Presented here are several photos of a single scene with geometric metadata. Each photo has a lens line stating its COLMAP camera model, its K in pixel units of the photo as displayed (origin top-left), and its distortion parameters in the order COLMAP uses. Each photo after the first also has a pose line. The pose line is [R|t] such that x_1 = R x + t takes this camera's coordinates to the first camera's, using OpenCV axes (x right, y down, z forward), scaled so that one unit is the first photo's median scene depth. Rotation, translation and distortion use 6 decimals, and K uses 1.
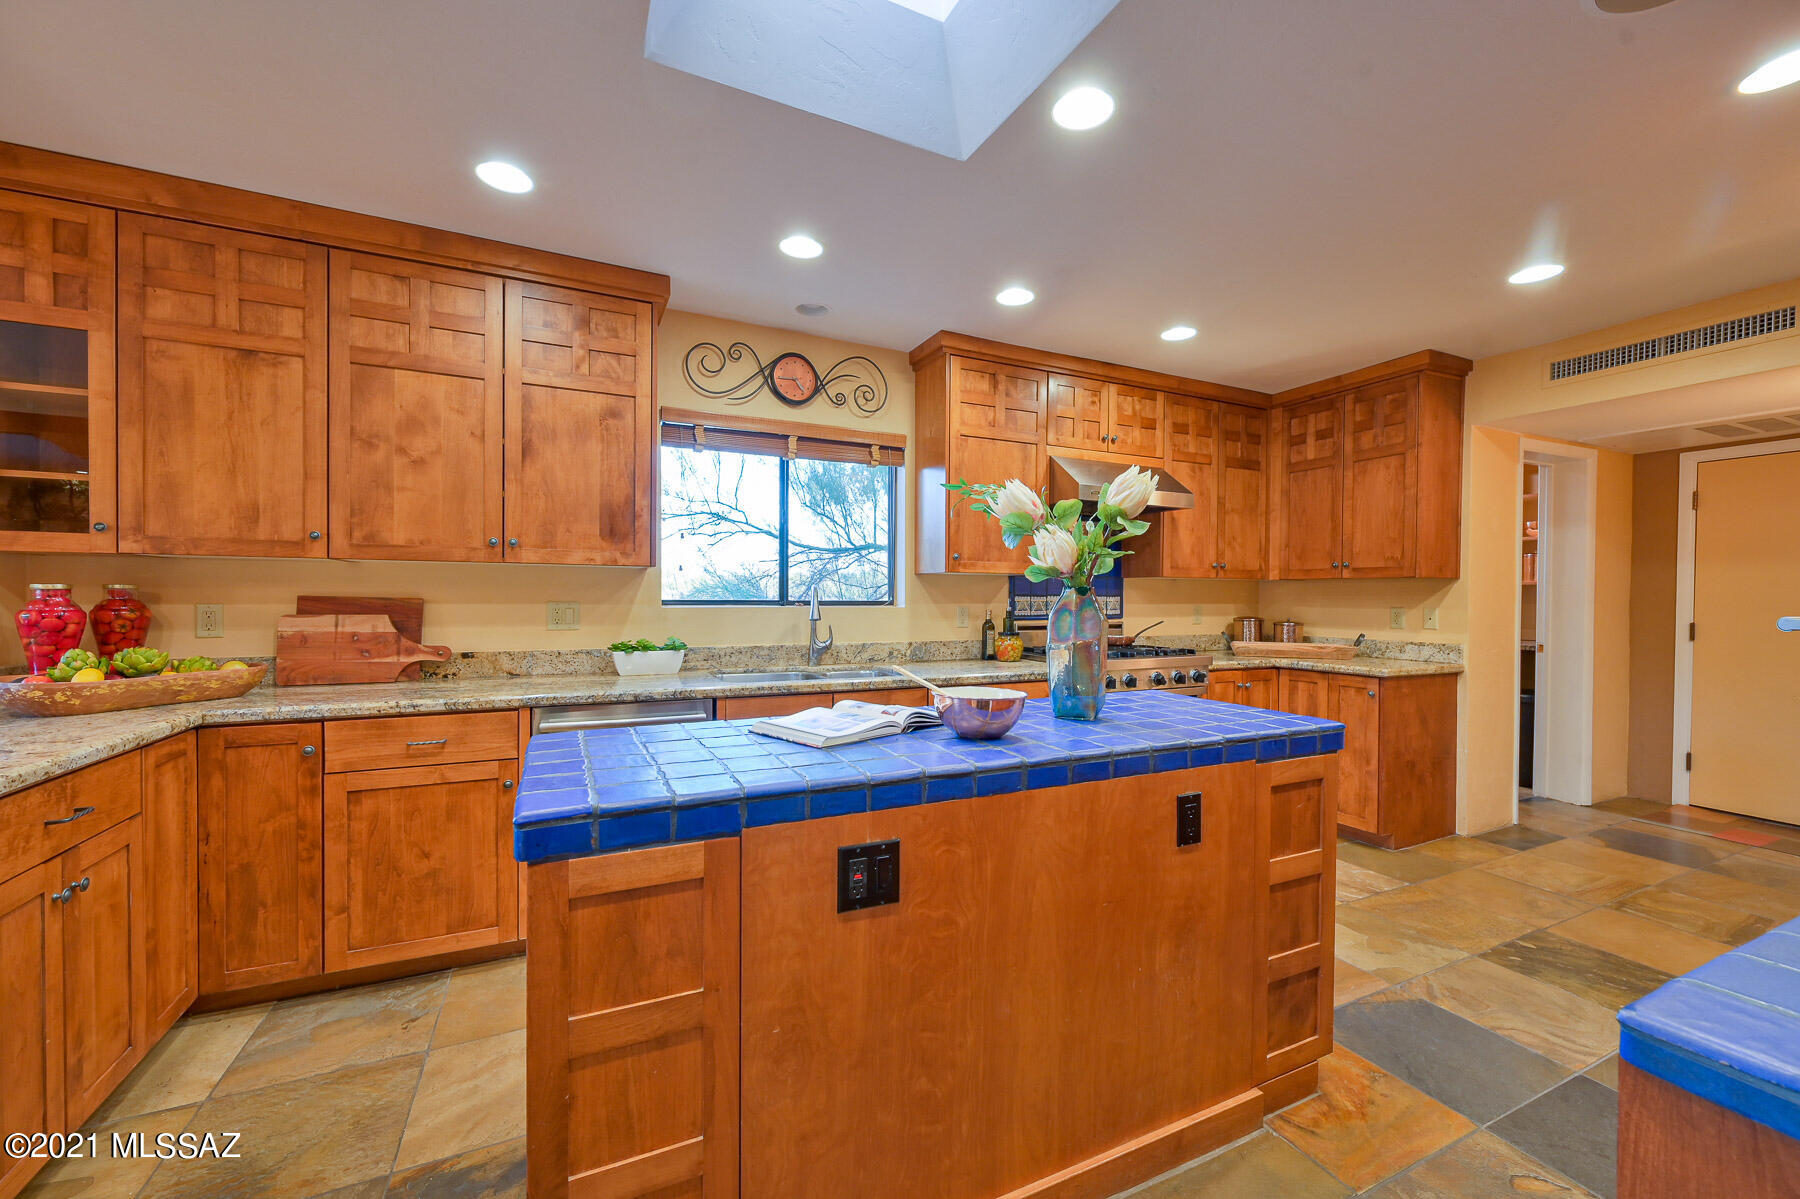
lens RADIAL K [[709.9, 0, 895.5], [0, 709.9, 602.9], [0, 0, 1]] dist [-0.000820, 0.000003]
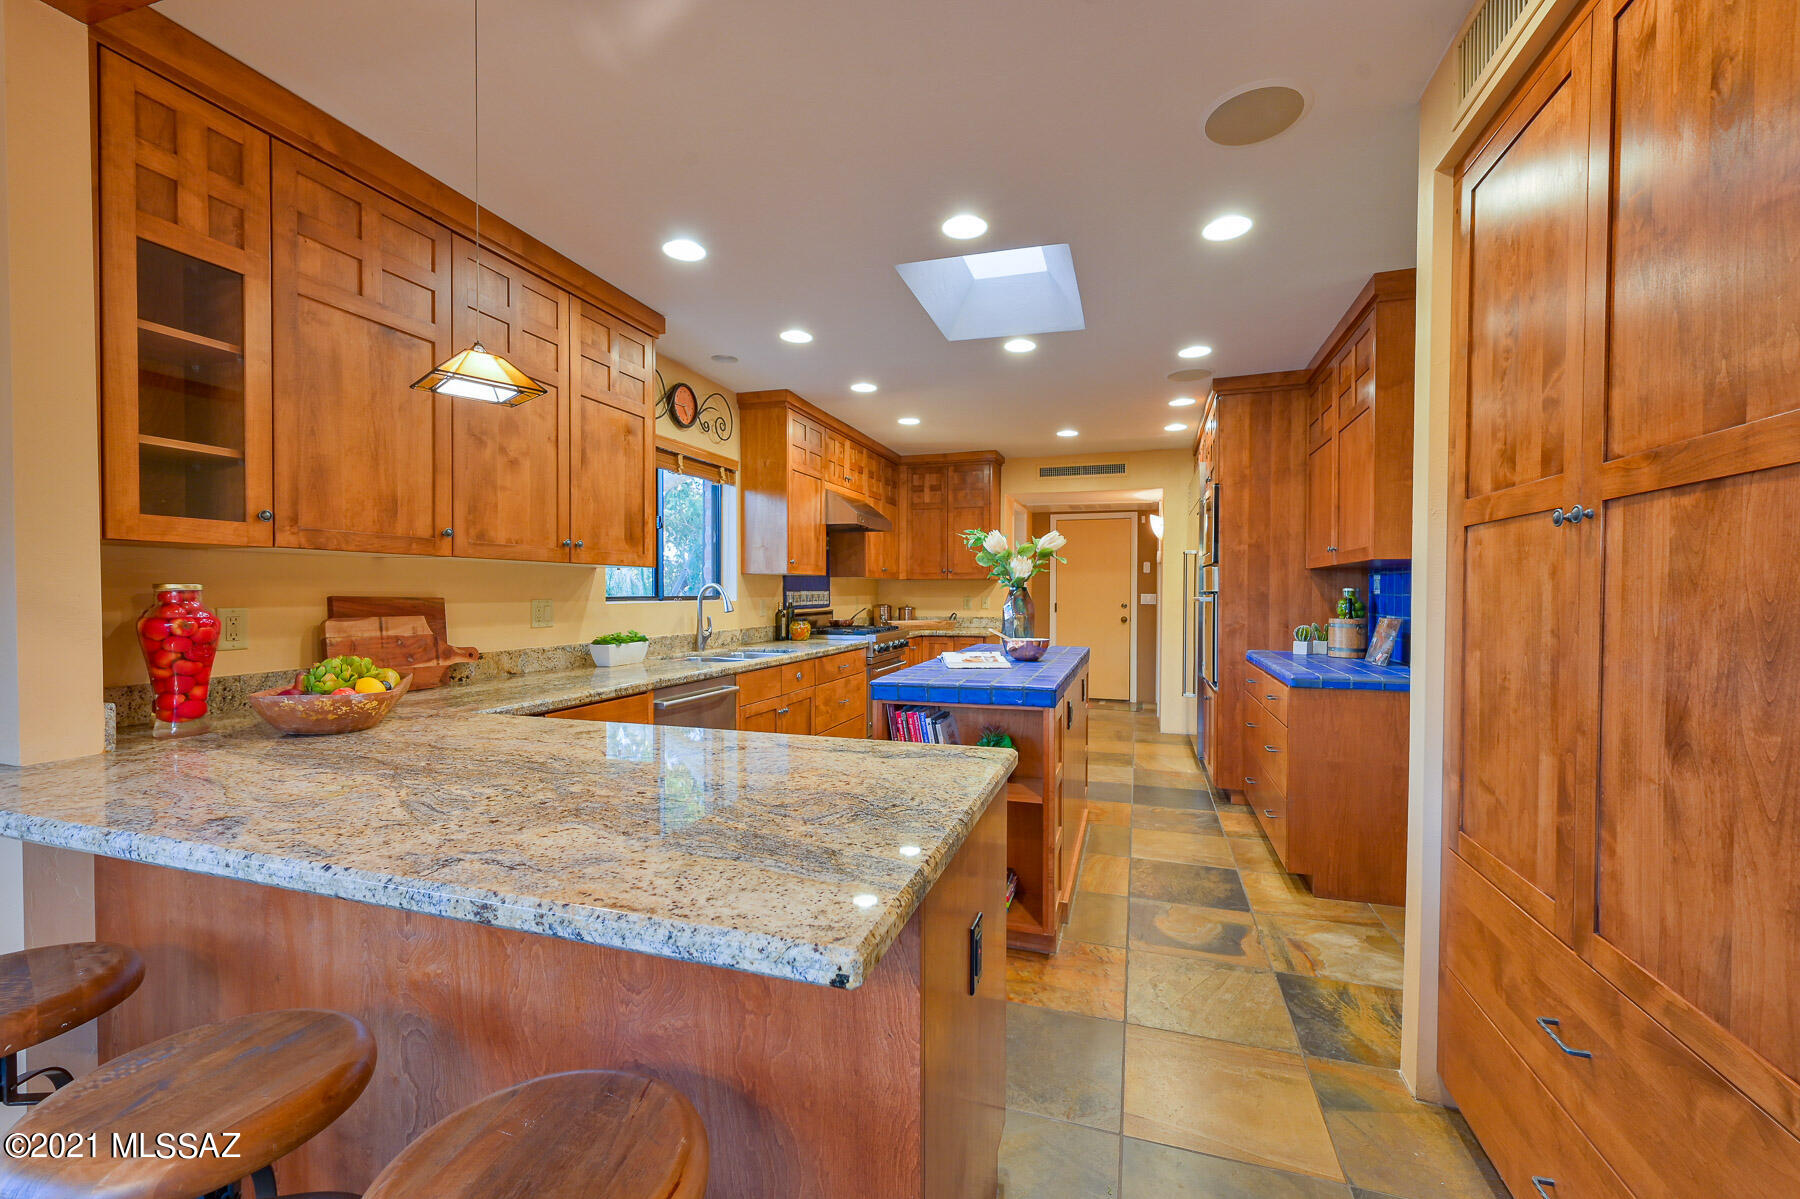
lens RADIAL K [[741.3, 0, 903.8], [0, 741.3, 599.5], [0, 0, 1]] dist [0.001759, -0.000022]
pose [[0.679423, -0.013923, 0.733614, -0.966149], [0.009986, 0.999903, 0.009729, -0.007533], [-0.733679, 0.000716, 0.679496, -0.109734]]
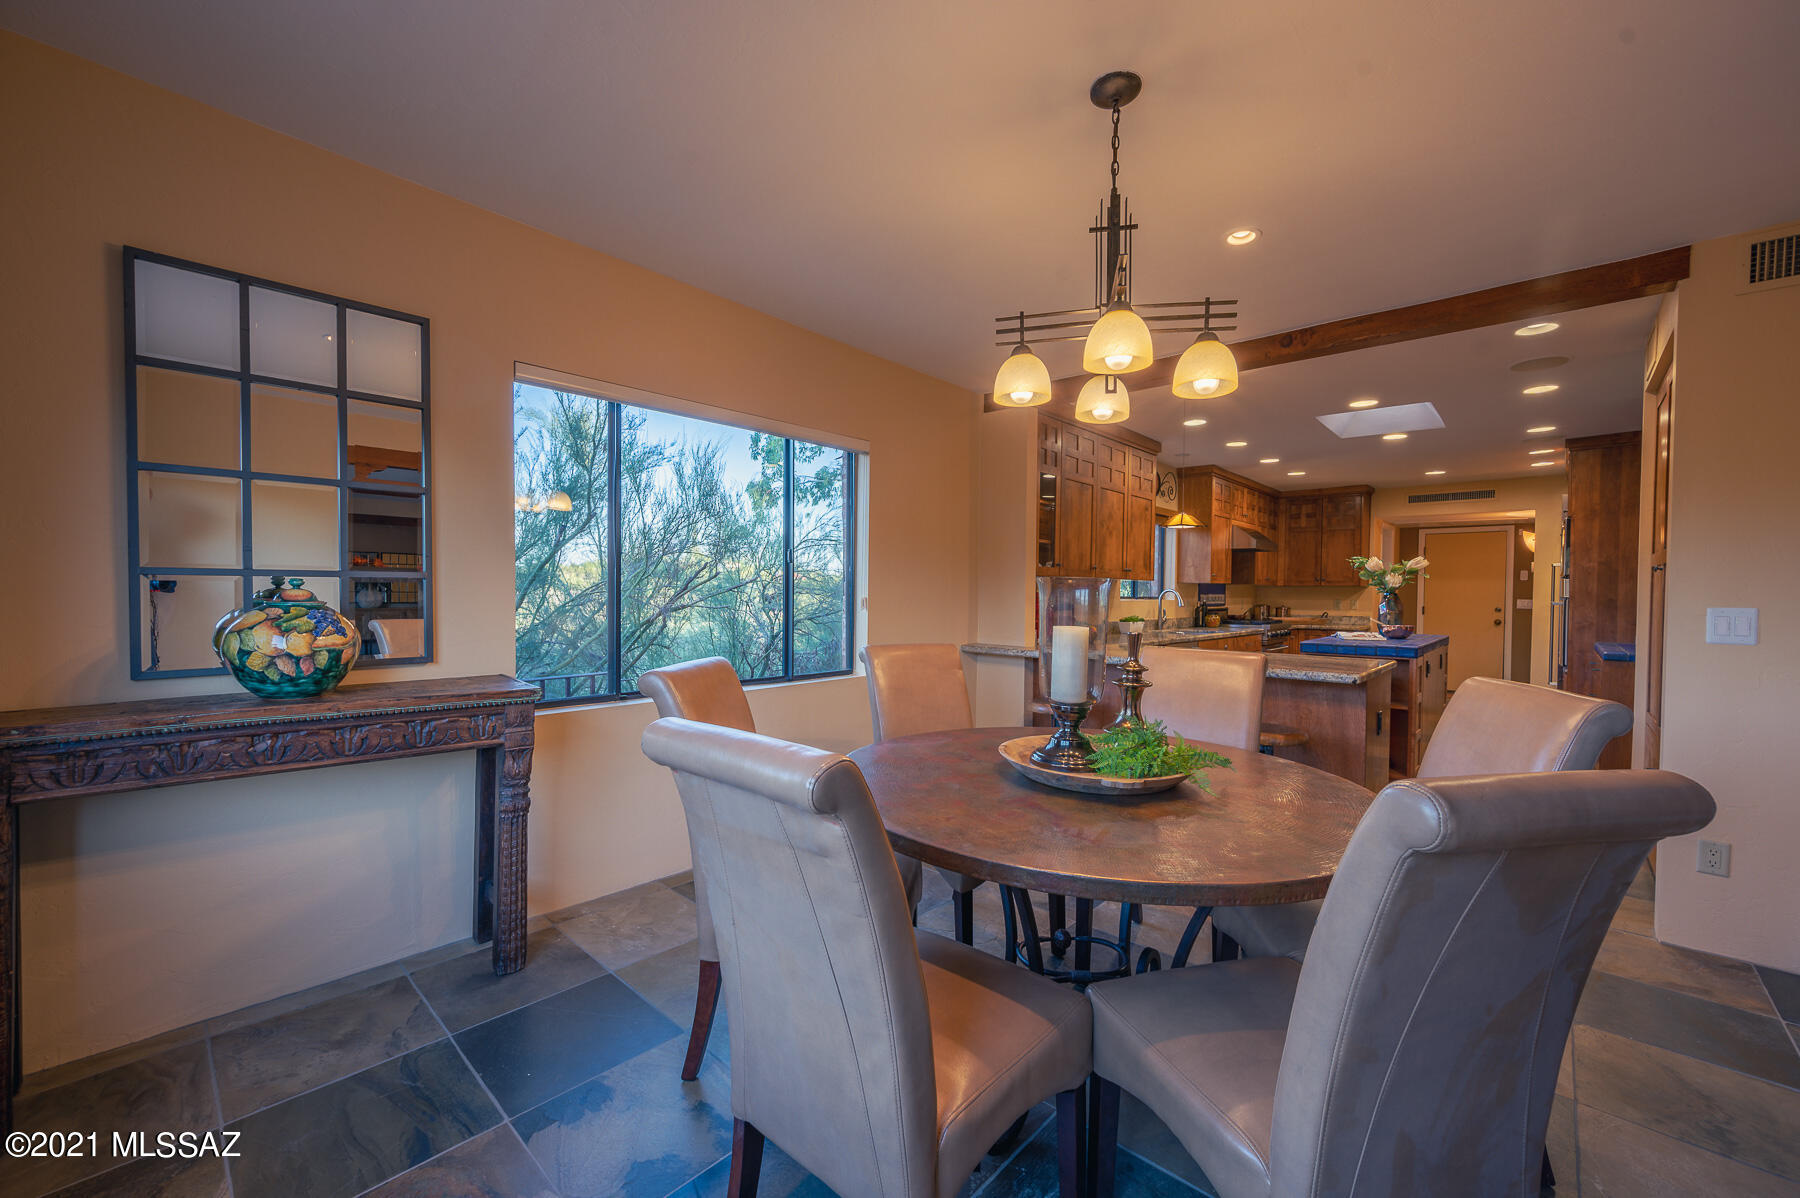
lens RADIAL K [[718.1, 0, 889.8], [0, 718.1, 604.8], [0, 0, 1]] dist [-0.004534, -0.000488]
pose [[0.927920, -0.004888, 0.372748, -1.895475], [0.000322, 0.999924, 0.012310, -0.007025], [-0.372780, -0.011303, 0.927851, -0.691113]]
